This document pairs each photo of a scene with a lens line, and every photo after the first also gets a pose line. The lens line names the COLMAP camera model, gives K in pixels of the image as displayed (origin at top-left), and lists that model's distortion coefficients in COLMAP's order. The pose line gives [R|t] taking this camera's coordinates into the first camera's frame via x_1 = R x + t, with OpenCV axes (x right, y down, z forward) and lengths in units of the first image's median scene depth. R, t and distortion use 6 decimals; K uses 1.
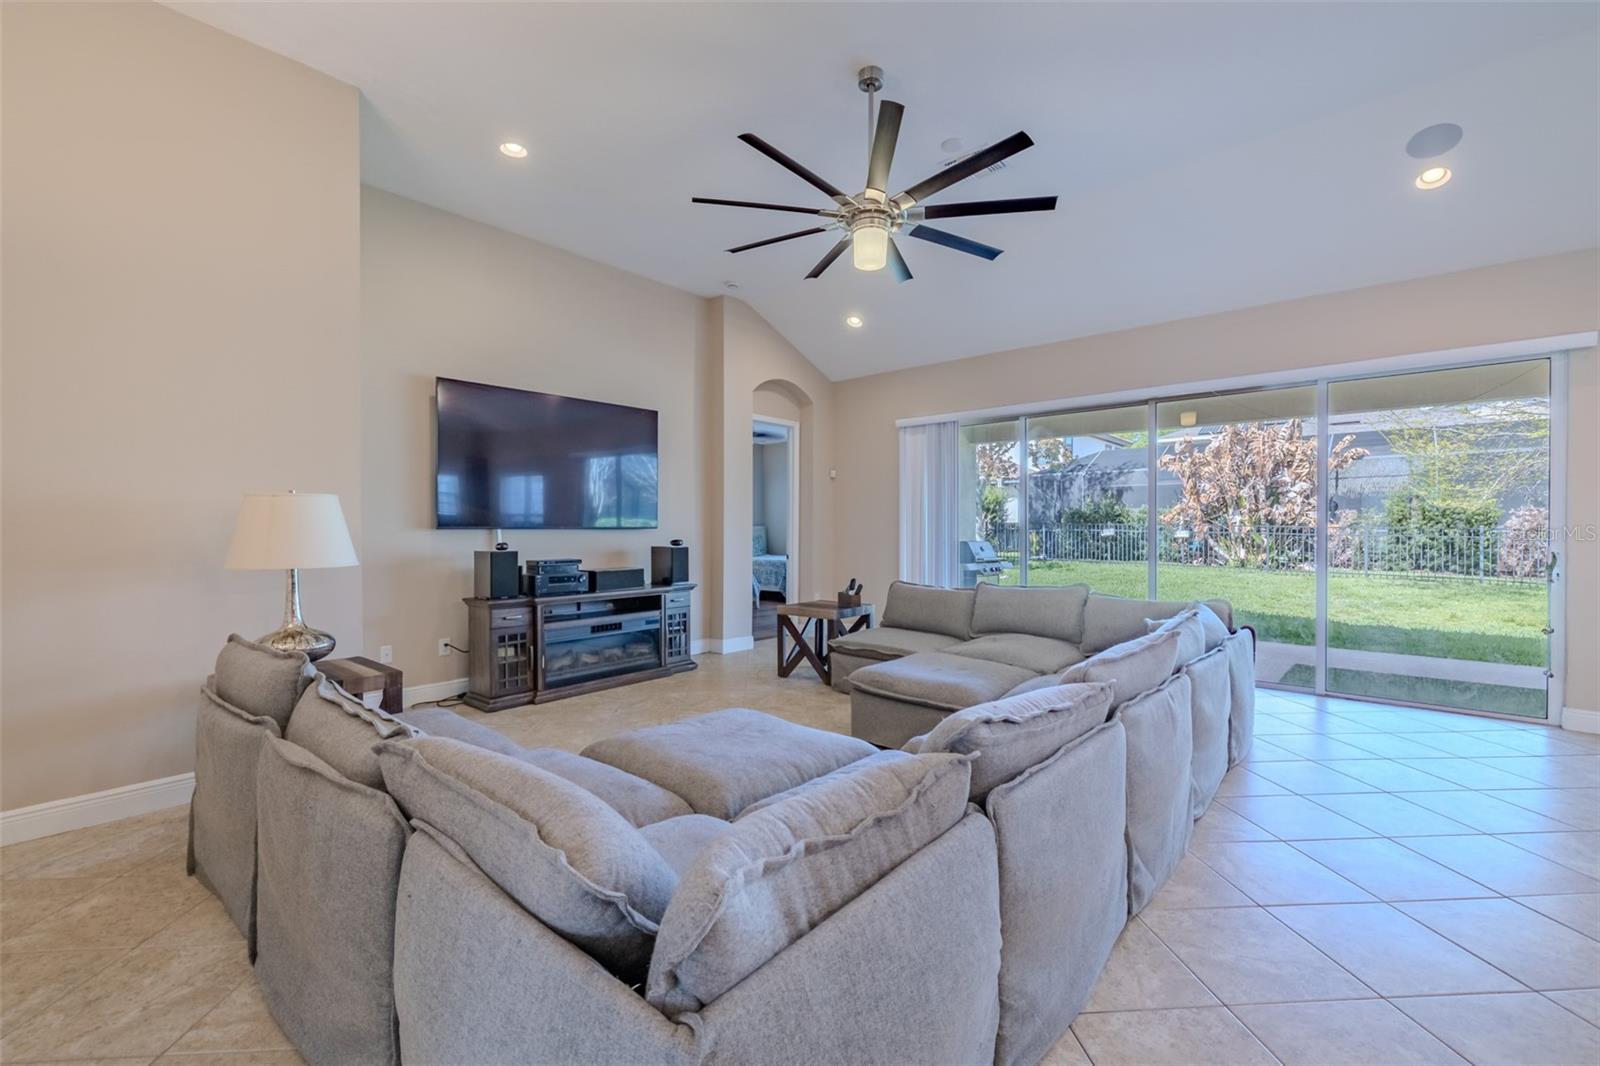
lens RADIAL K [[678.2, 0, 809.0], [0, 678.2, 530.1], [0, 0, 1]] dist [0.000254, 0.000116]
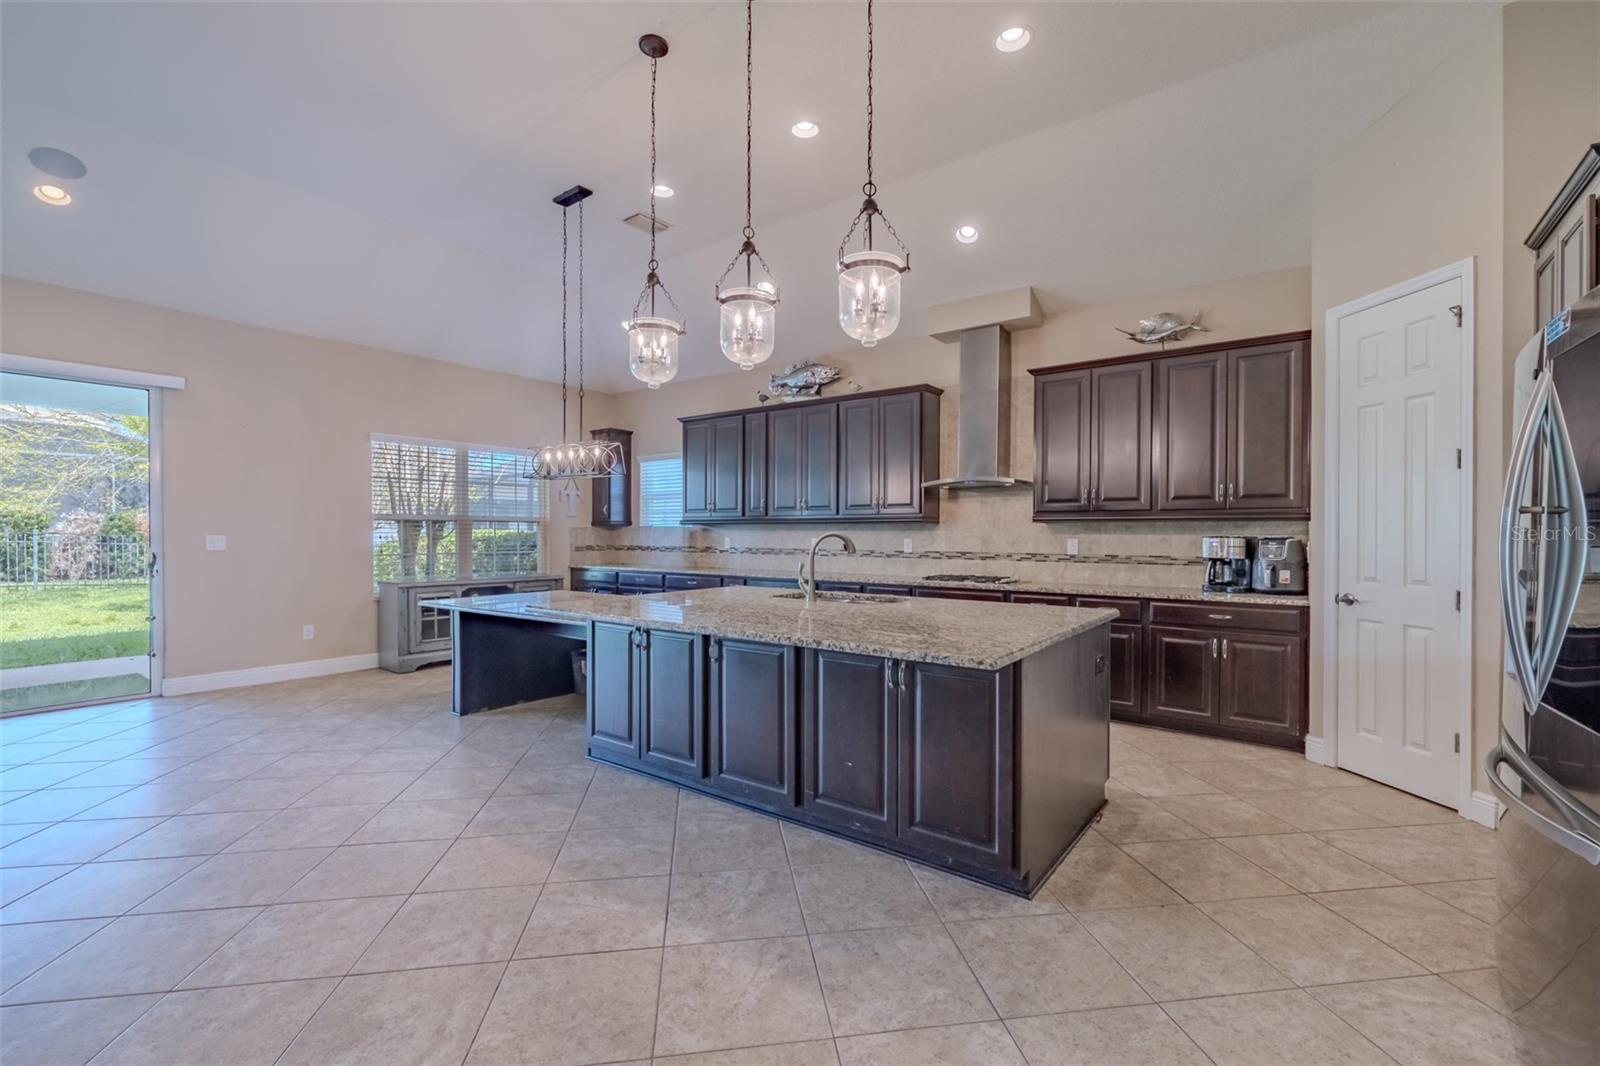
lens RADIAL K [[679.2, 0, 799.2], [0, 679.2, 537.0], [0, 0, 1]] dist [-0.002038, -0.000200]
pose [[-0.072495, -0.008338, 0.997334, -0.120919], [0.003475, 0.999957, 0.008612, -0.001129], [-0.997363, 0.004090, -0.072463, -0.036602]]
